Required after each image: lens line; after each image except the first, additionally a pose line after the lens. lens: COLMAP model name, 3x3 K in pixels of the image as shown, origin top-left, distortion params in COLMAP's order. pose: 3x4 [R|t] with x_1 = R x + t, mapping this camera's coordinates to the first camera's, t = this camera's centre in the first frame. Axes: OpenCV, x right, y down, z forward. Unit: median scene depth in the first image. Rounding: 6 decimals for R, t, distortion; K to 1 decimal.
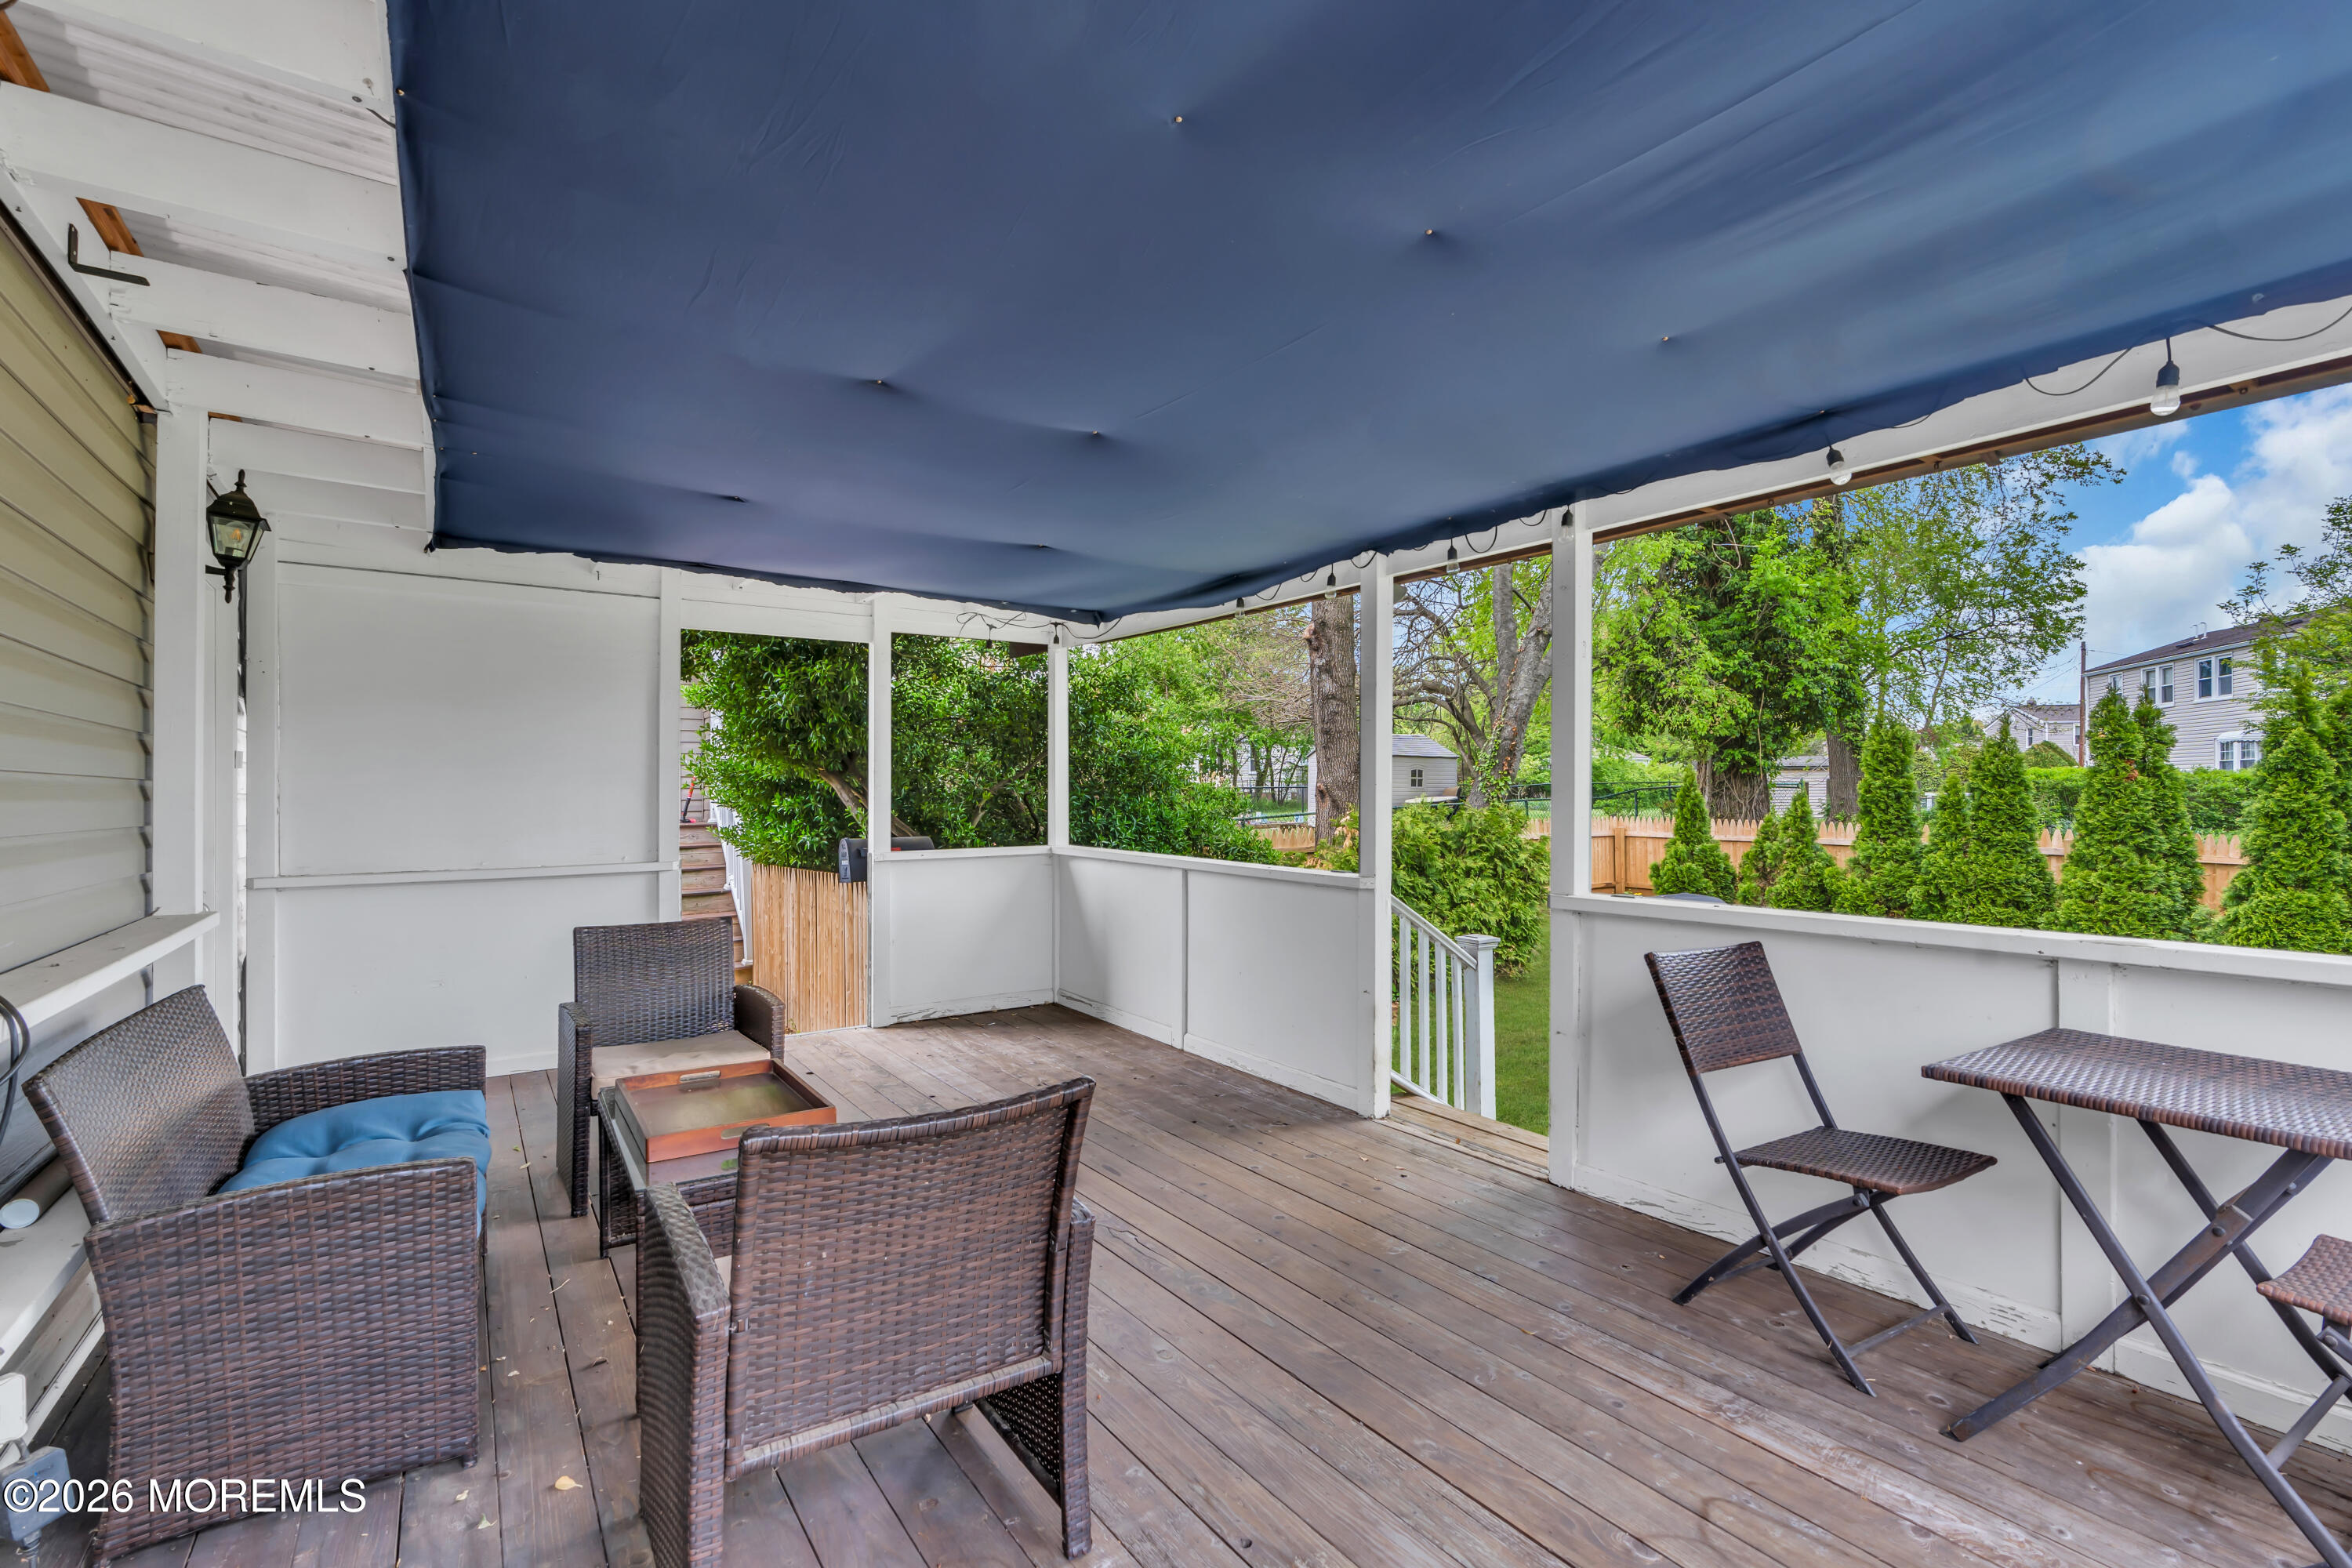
lens RADIAL K [[1047.0, 0, 1178.9], [0, 1047.0, 815.8], [0, 0, 1]] dist [-0.004633, 0.000575]
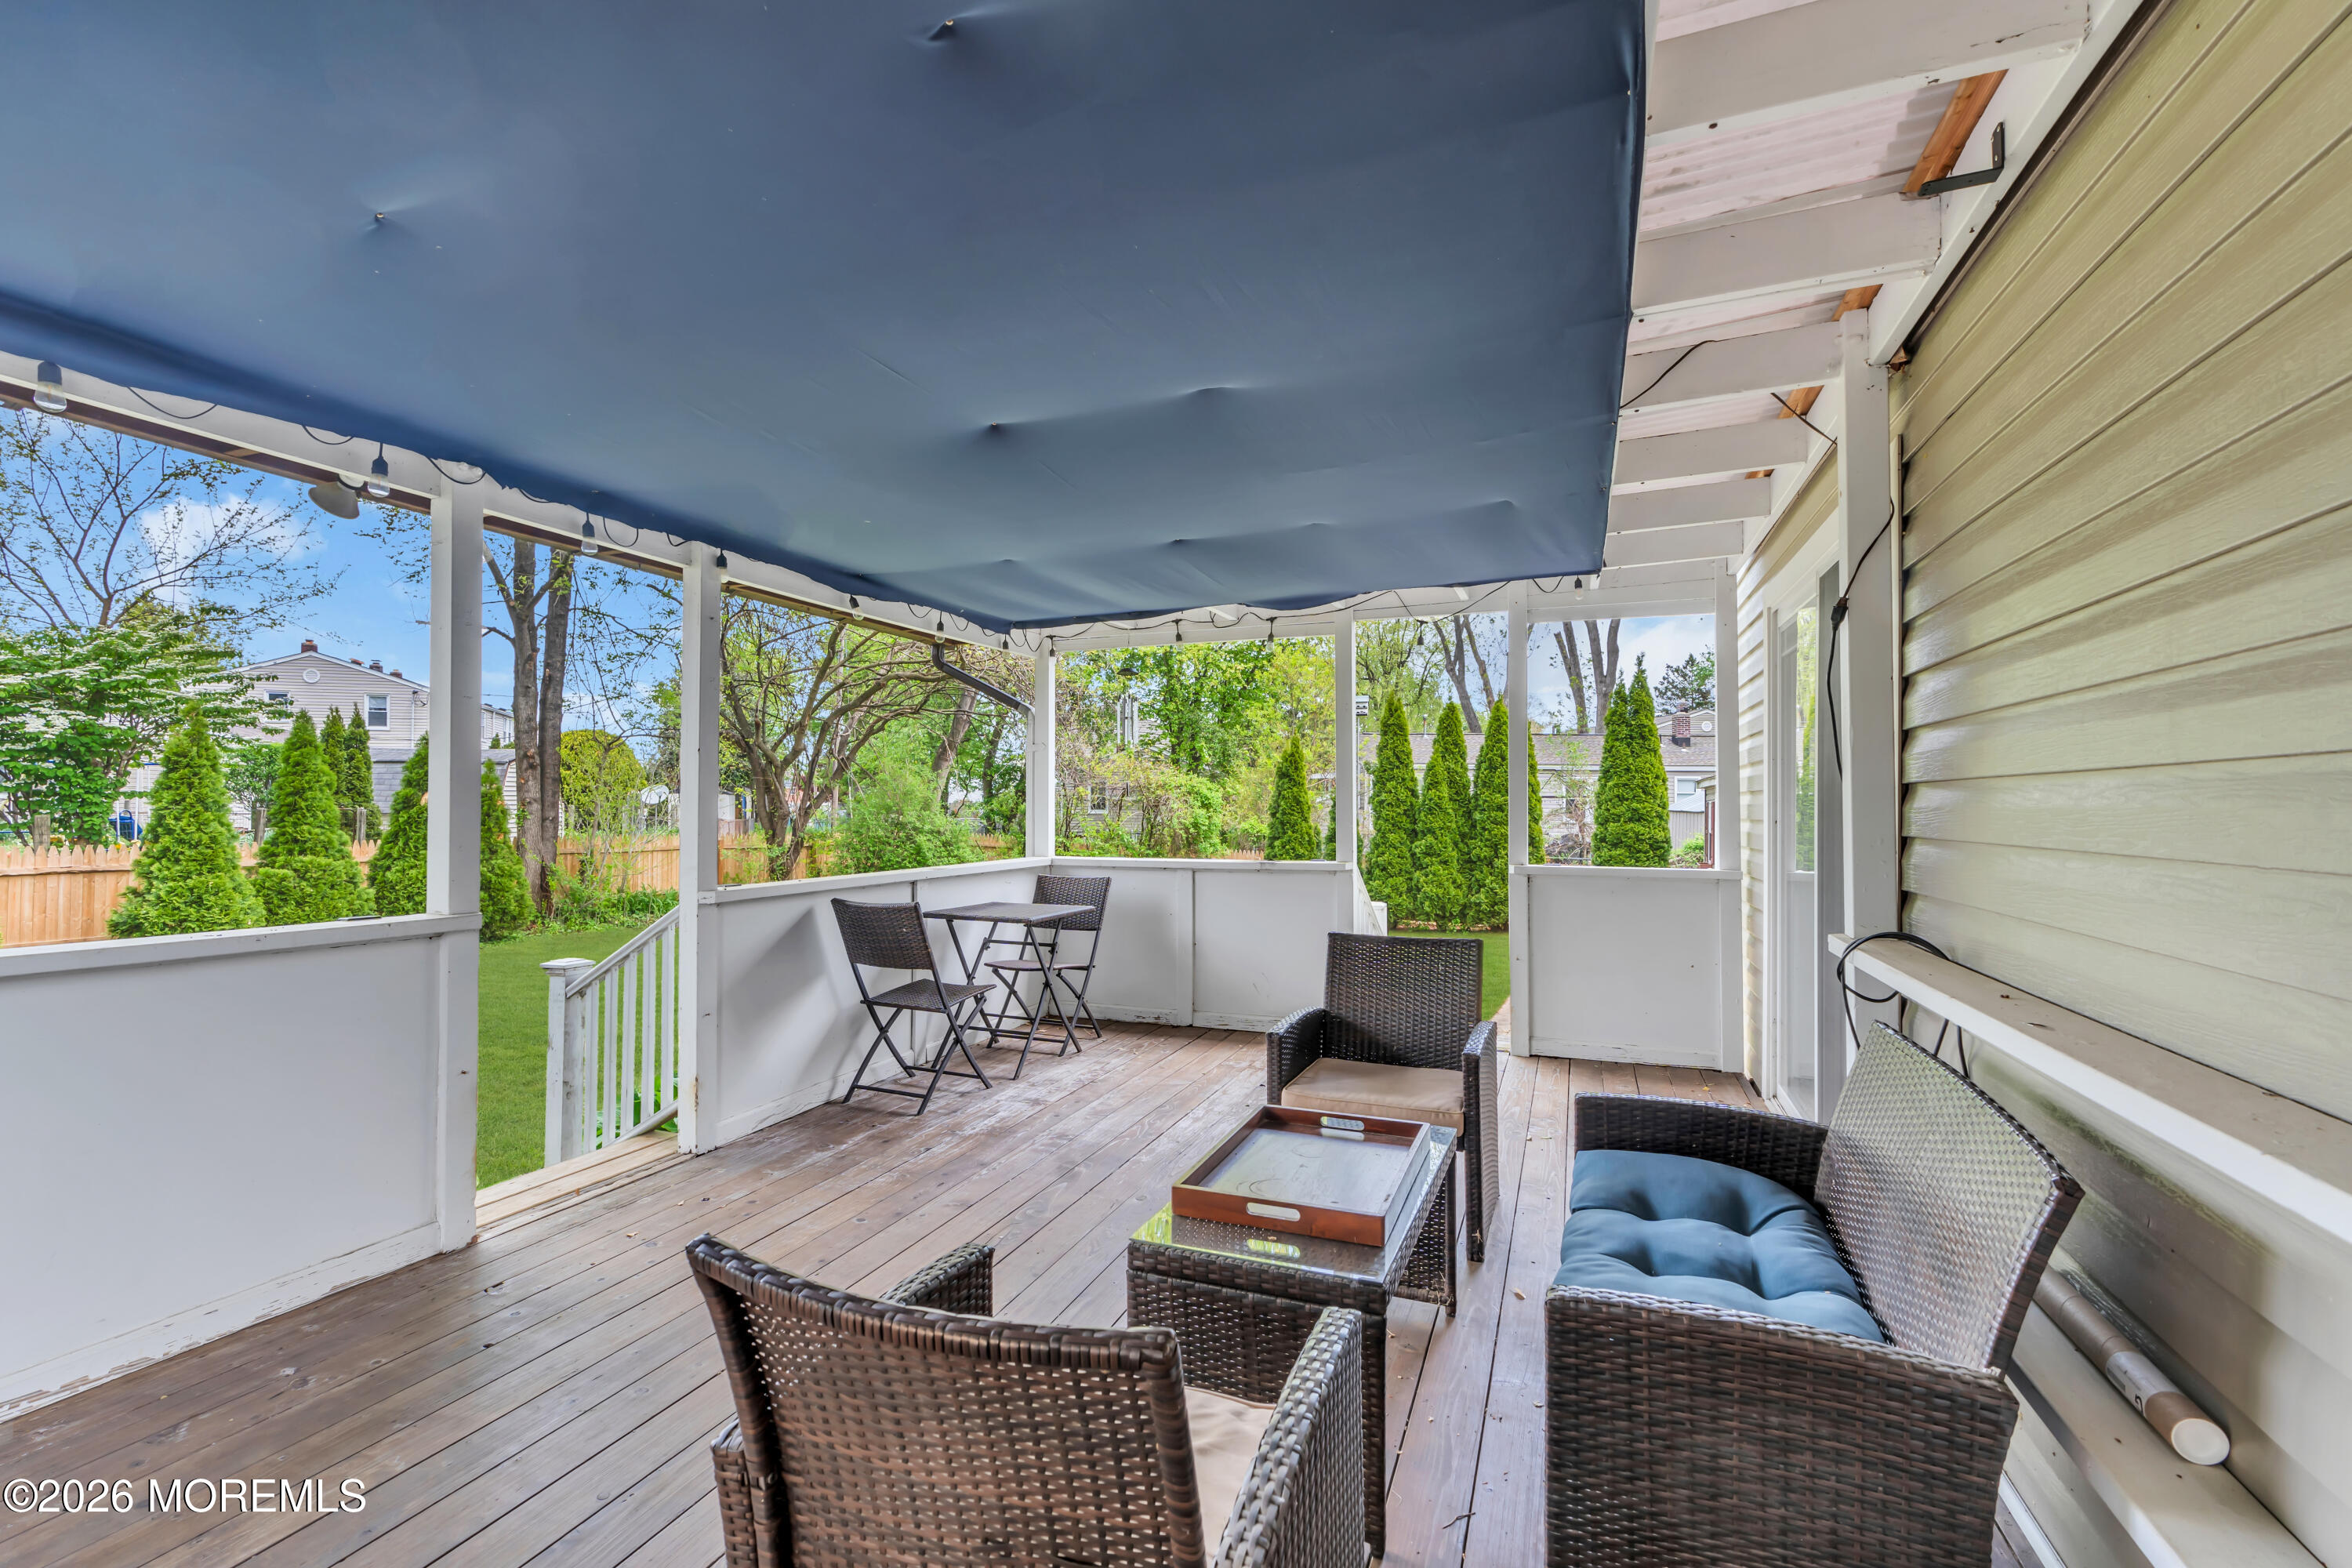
lens RADIAL K [[1047.0, 0, 1178.9], [0, 1047.0, 815.8], [0, 0, 1]] dist [-0.004633, 0.000575]
pose [[-0.571129, -0.014993, 0.820724, -0.774070], [0.005818, 0.999734, 0.022312, -0.025744], [-0.820840, 0.017518, -0.570889, 1.125083]]
